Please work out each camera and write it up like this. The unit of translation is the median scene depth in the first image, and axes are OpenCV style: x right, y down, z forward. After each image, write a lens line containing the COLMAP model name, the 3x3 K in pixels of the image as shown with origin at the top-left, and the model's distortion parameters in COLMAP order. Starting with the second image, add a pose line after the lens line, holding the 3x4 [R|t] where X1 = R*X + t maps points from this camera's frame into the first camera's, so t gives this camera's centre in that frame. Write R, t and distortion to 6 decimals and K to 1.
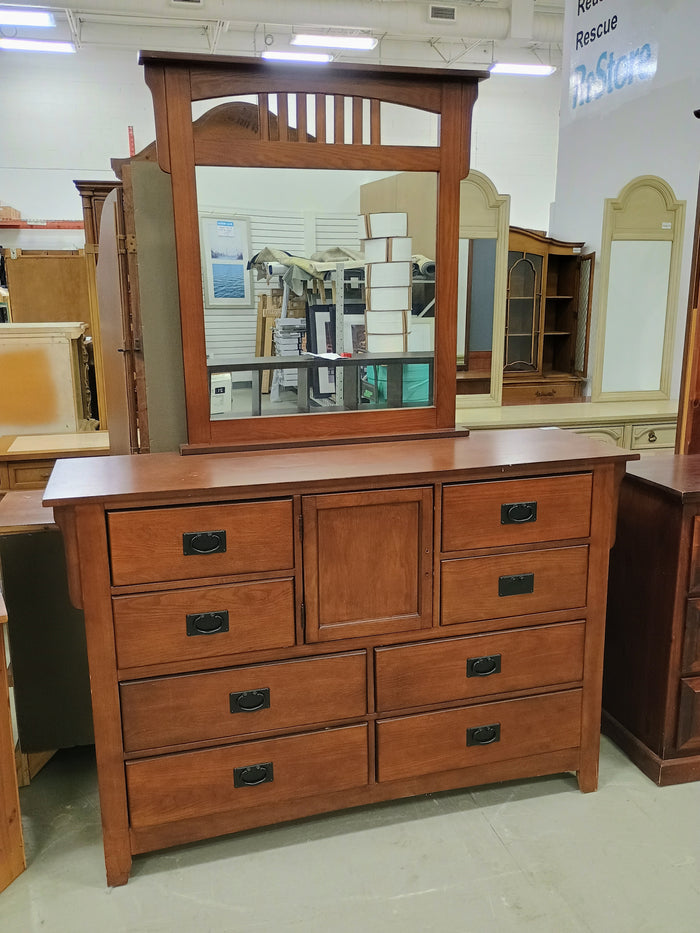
lens RADIAL K [[712.5, 0, 350.0], [0, 712.5, 466.5], [0, 0, 1]] dist [0.070551, -0.089428]
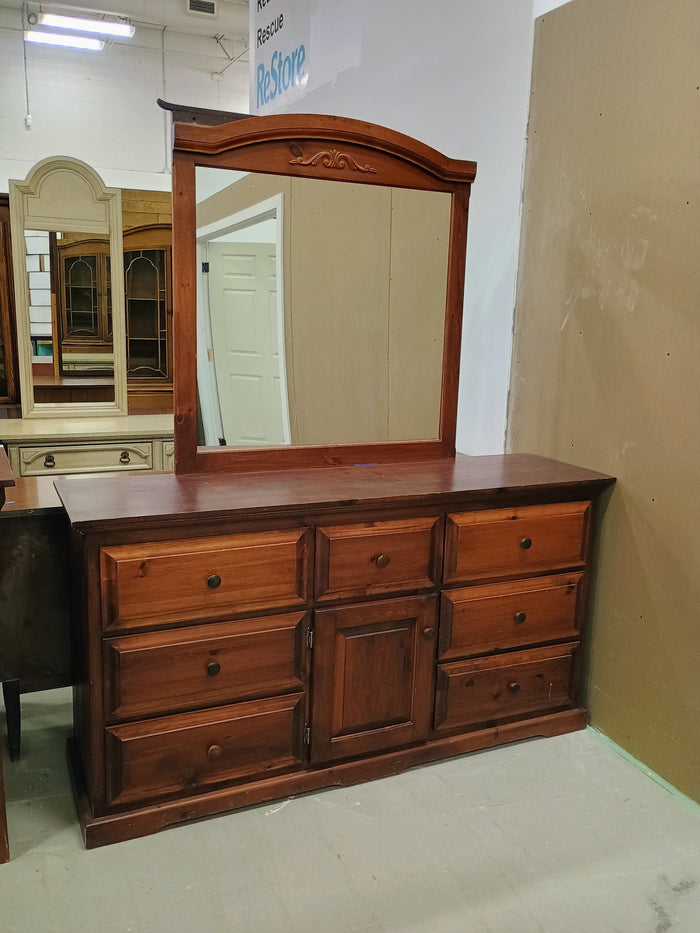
lens RADIAL K [[725.3, 0, 296.2], [0, 725.3, 474.6], [0, 0, 1]] dist [0.071843, -0.097287]
pose [[0.984408, -0.009749, 0.175631, 0.199929], [0.009189, 0.999950, 0.004002, -0.008901], [-0.175662, -0.002326, 0.984448, 0.021286]]
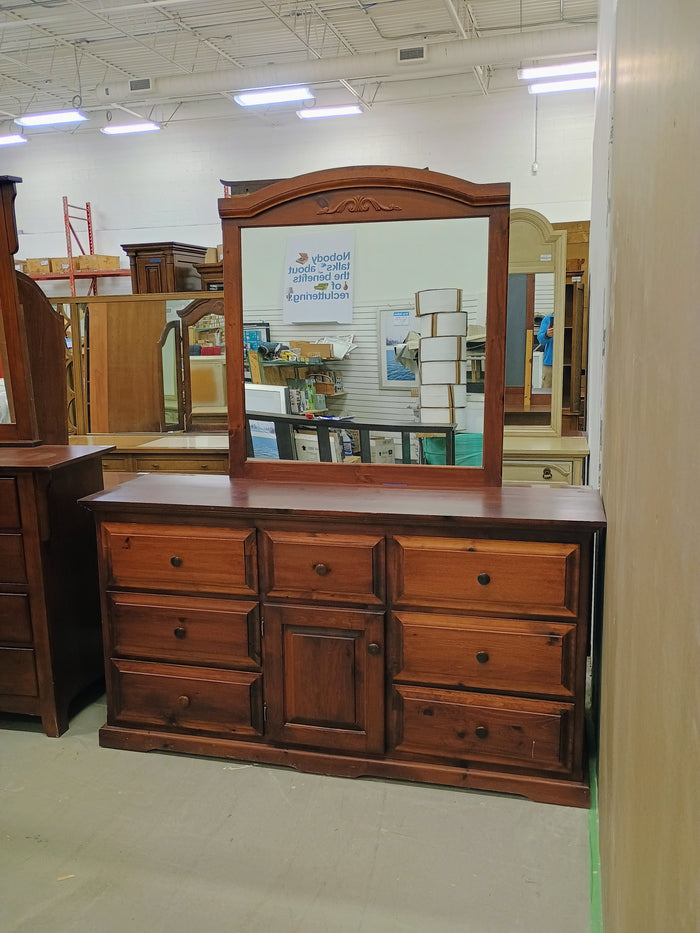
lens RADIAL K [[687.7, 0, 350.0], [0, 687.7, 466.5], [0, 0, 1]] dist [0.039227, -0.001356]
pose [[0.907227, 0.070539, -0.414684, 0.477609], [-0.080403, 0.996742, -0.006353, -0.018667], [0.412885, 0.039105, 0.909943, 0.036944]]
